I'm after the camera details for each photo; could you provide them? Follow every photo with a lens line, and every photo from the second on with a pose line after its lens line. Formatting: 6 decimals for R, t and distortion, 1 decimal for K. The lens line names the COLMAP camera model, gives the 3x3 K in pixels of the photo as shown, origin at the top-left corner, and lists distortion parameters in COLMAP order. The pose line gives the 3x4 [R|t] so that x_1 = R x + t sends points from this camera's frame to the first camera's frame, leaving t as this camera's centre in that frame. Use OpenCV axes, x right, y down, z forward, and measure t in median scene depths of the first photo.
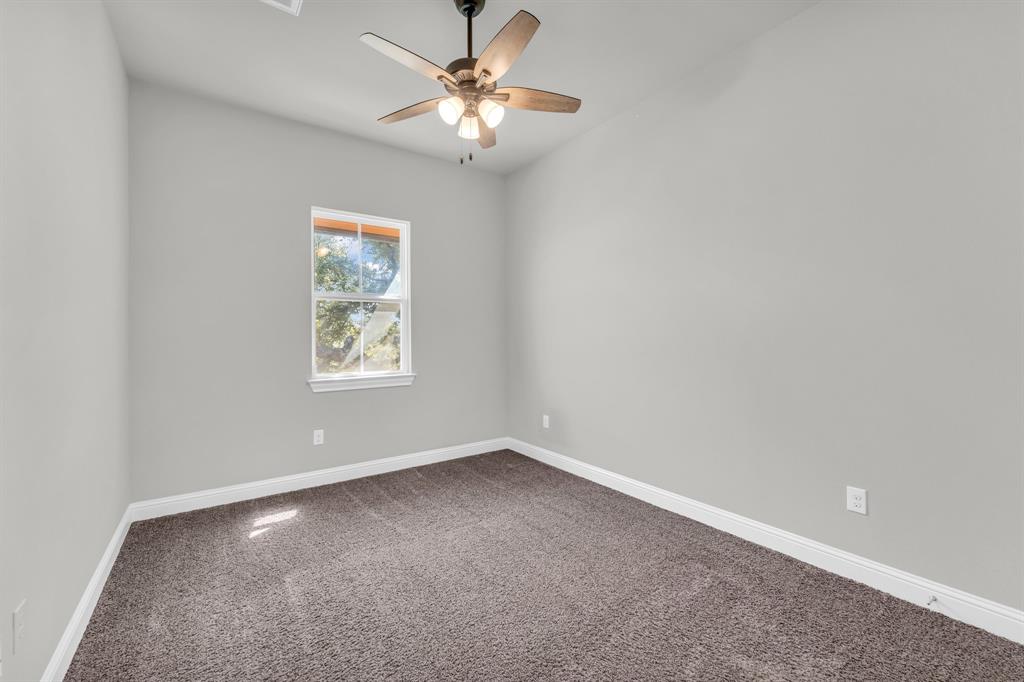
lens RADIAL K [[416.4, 0, 511.3], [0, 416.4, 331.0], [0, 0, 1]] dist [0.001881, 0.000174]
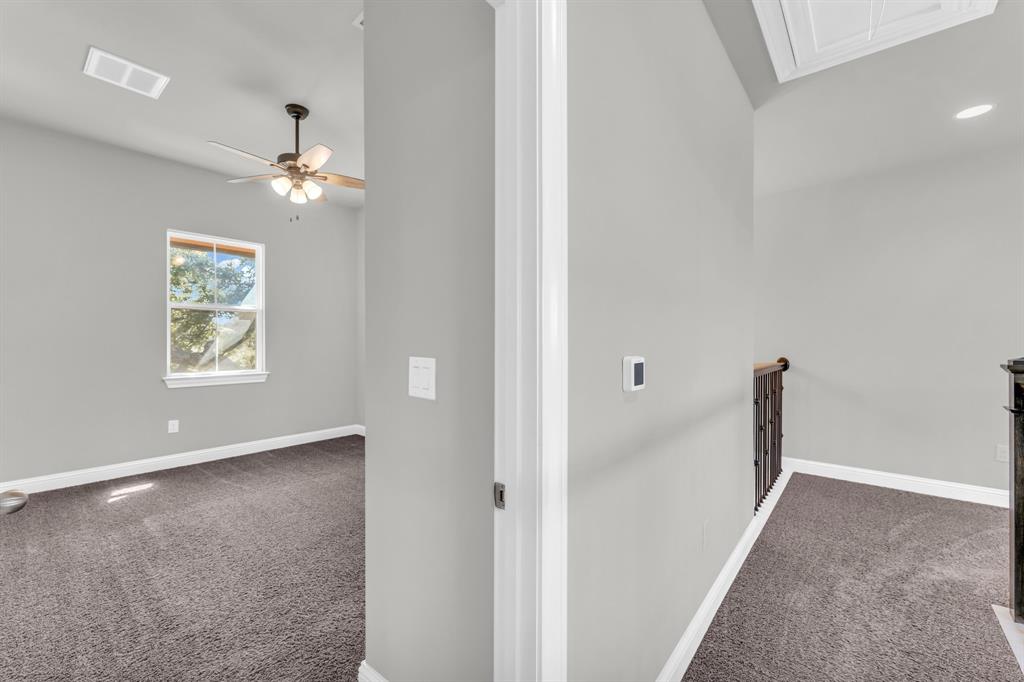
lens RADIAL K [[416.4, 0, 513.6], [0, 416.4, 338.6], [0, 0, 1]] dist [0.001881, 0.000174]
pose [[0.968710, 0.007359, 0.248088, 0.171957], [-0.008660, 0.999954, 0.004154, -0.005651], [-0.248046, -0.006172, 0.968729, -0.372562]]
